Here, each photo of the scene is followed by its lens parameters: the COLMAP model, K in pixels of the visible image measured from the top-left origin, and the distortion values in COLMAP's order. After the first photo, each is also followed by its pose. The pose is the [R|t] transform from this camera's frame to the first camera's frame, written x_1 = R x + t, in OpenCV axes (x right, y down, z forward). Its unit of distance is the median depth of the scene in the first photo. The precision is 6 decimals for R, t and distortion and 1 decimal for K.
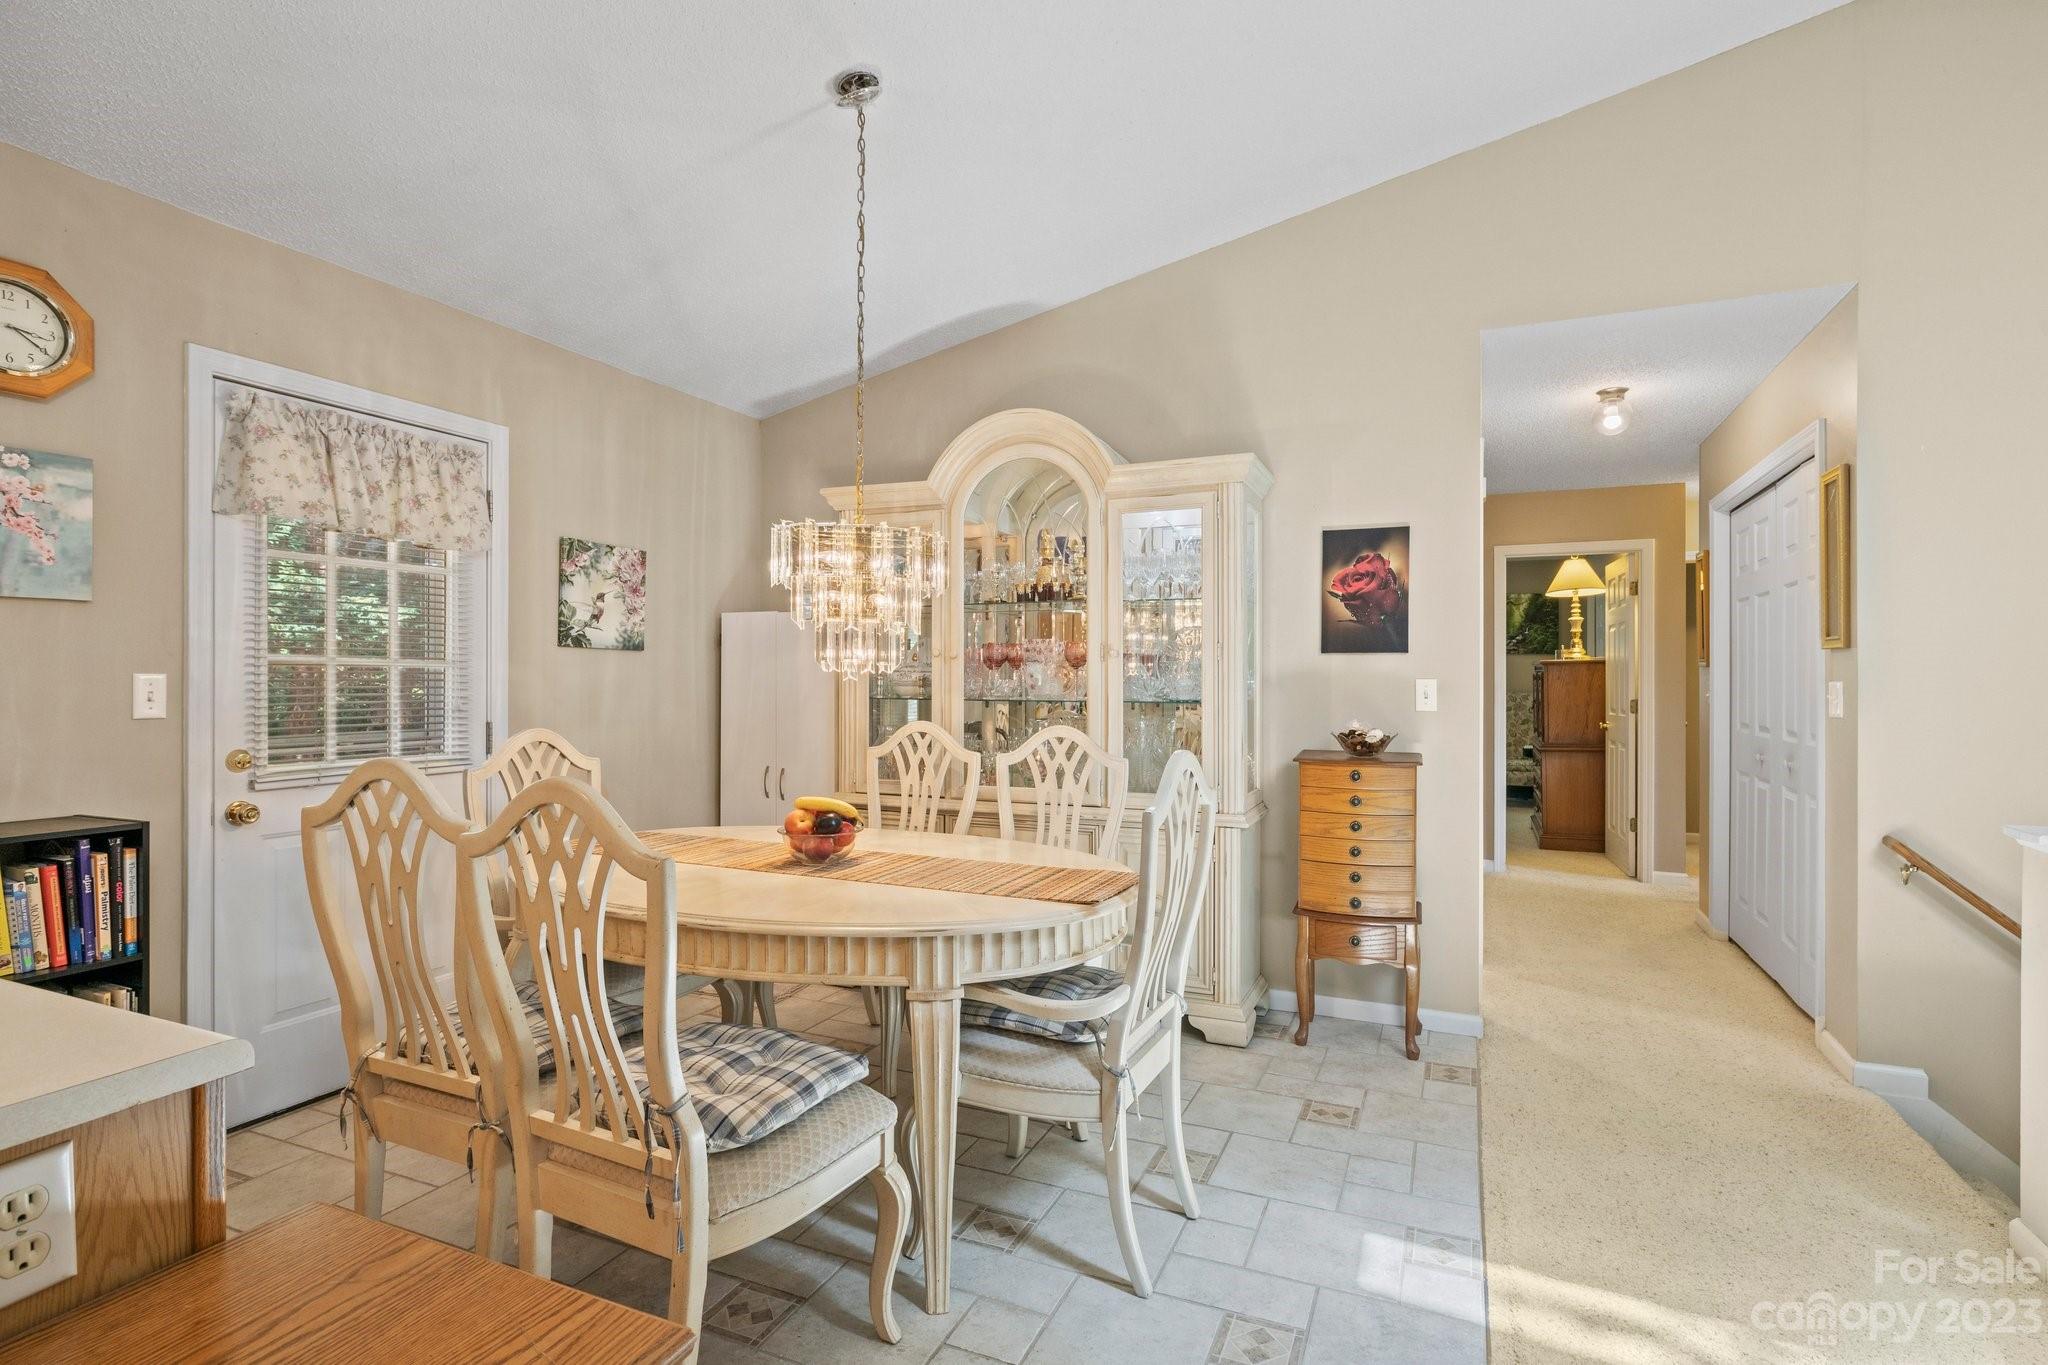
lens RADIAL K [[985.7, 0, 1030.3], [0, 985.7, 677.9], [0, 0, 1]] dist [-0.010268, 0.003721]
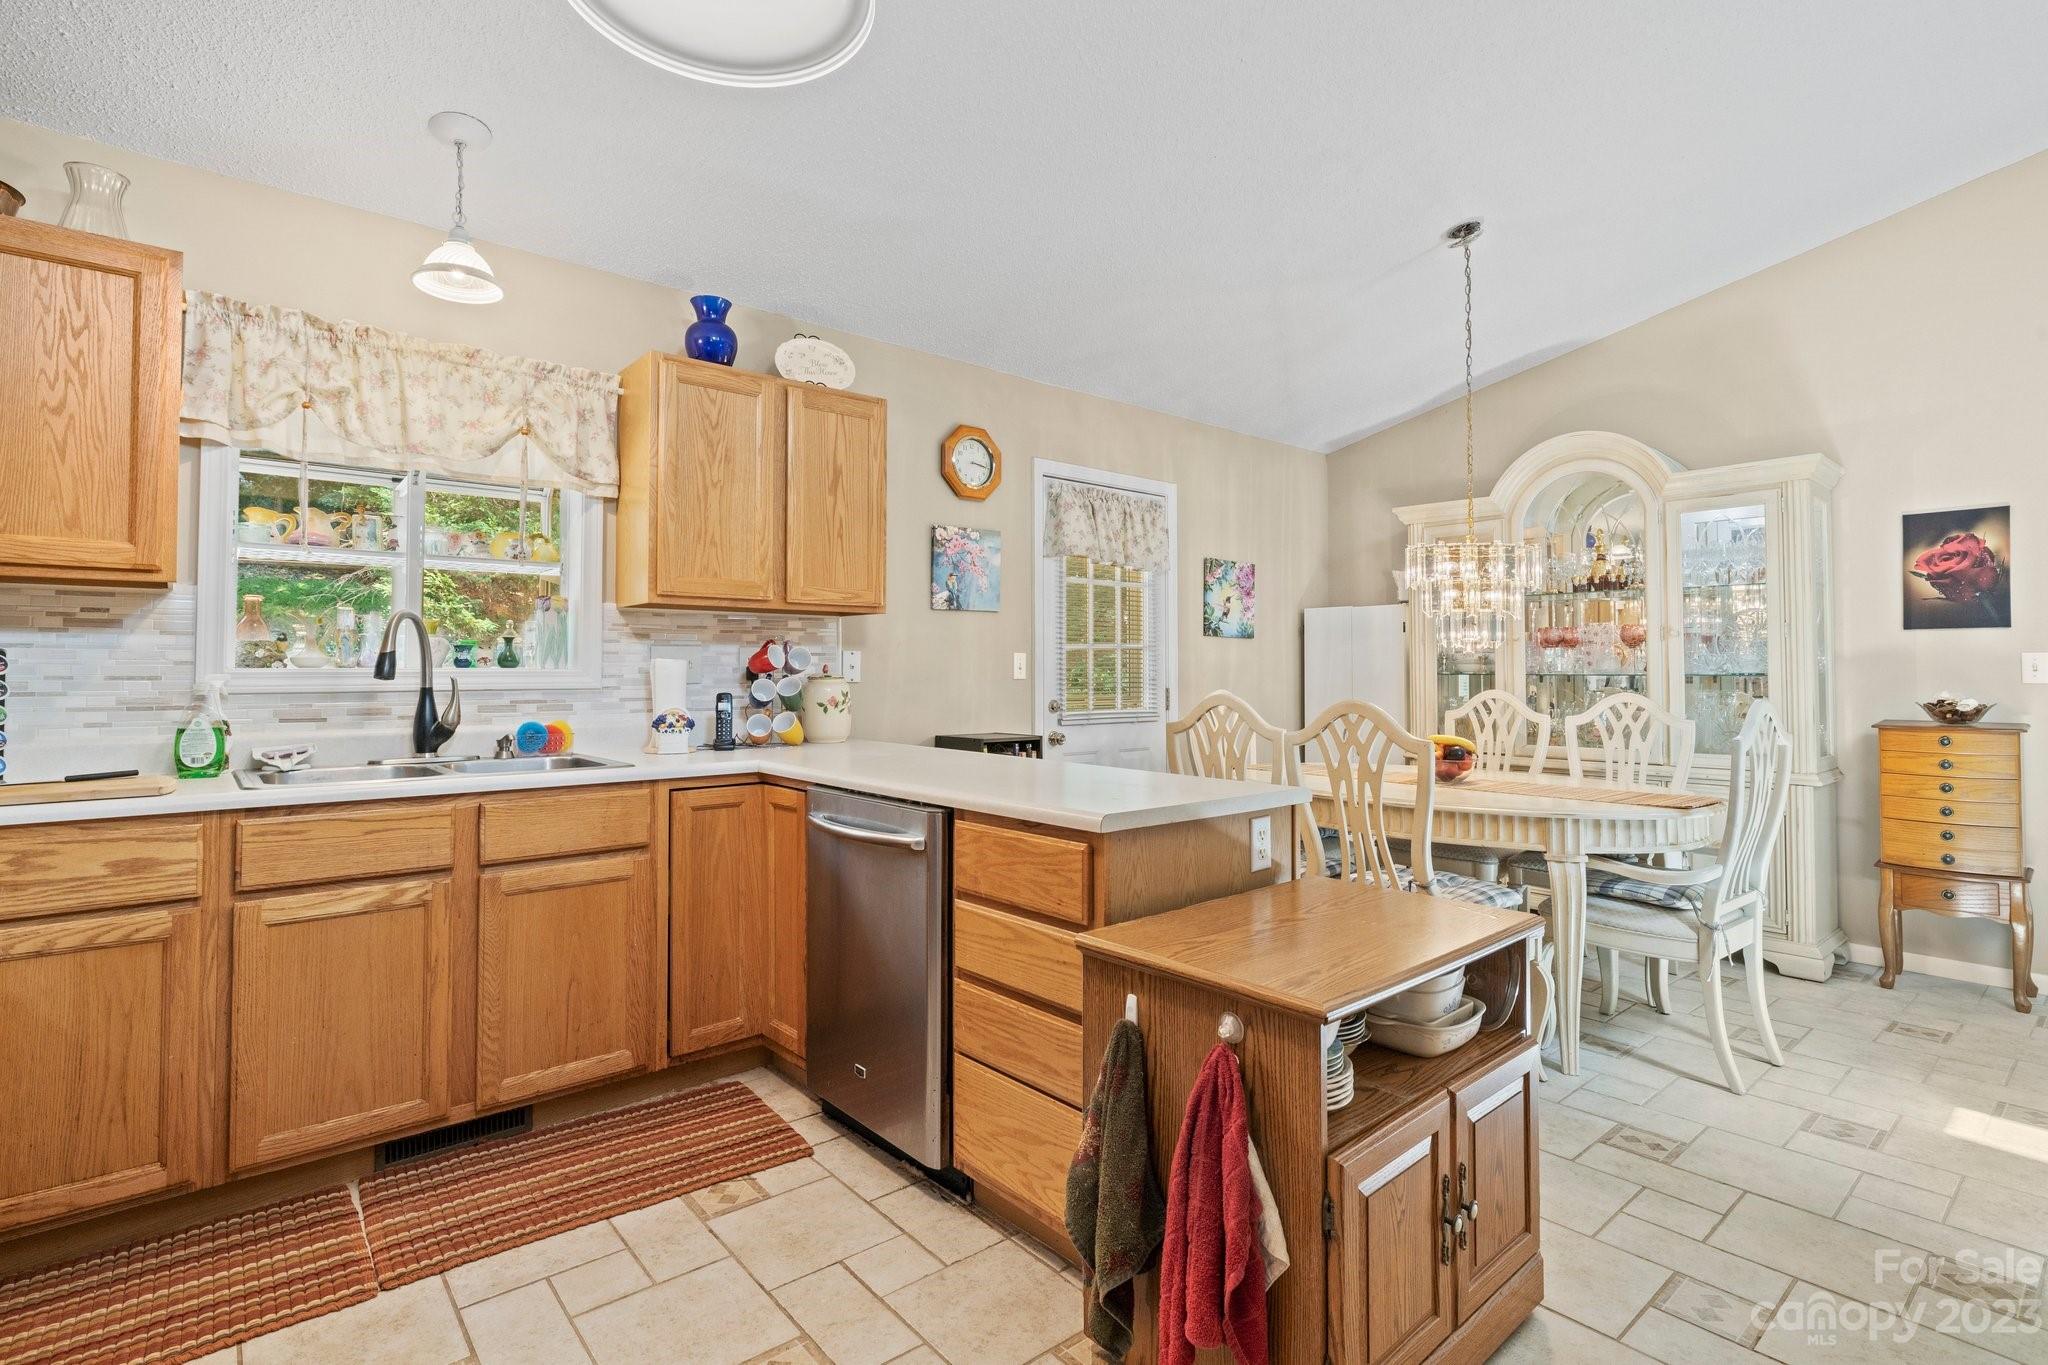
lens RADIAL K [[985.7, 0, 1023.3], [0, 985.7, 646.7], [0, 0, 1]] dist [-0.010268, 0.003721]
pose [[0.897049, -0.012496, -0.441755, -0.099663], [0.000381, 0.999622, -0.027503, 0.024212], [0.441932, 0.024503, 0.896714, -0.407134]]
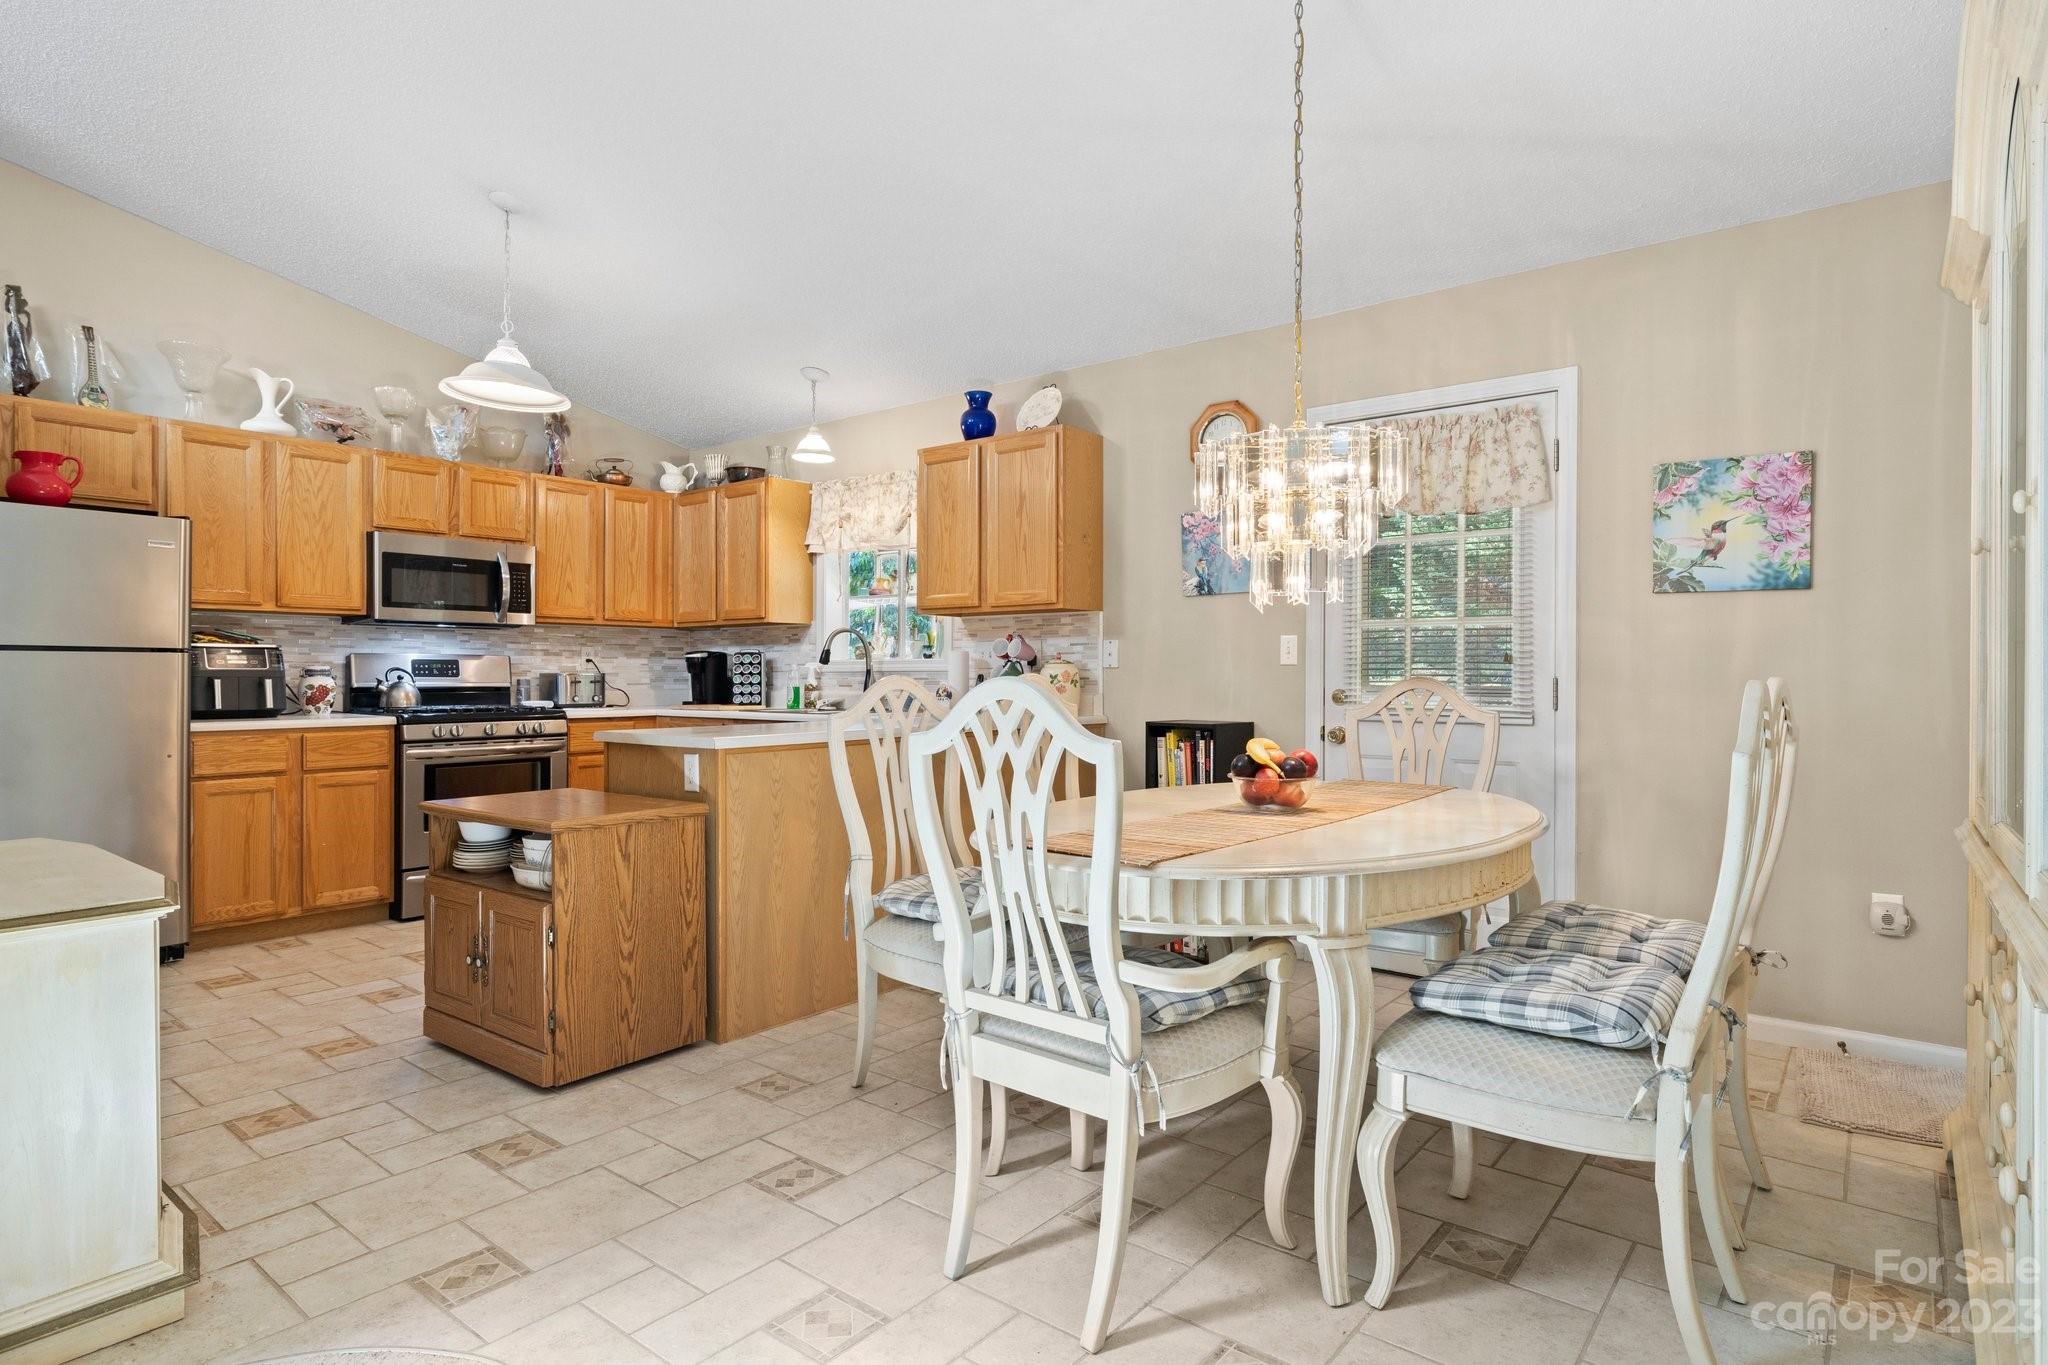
lens RADIAL K [[1085.0, 0, 1033.2], [0, 1085.0, 678.2], [0, 0, 1]] dist [-0.001409, 0.000636]
pose [[-0.254403, -0.000123, -0.967098, 0.628905], [-0.002956, 0.999995, 0.000650, 0.047117], [0.967094, 0.003025, -0.254402, 0.786469]]
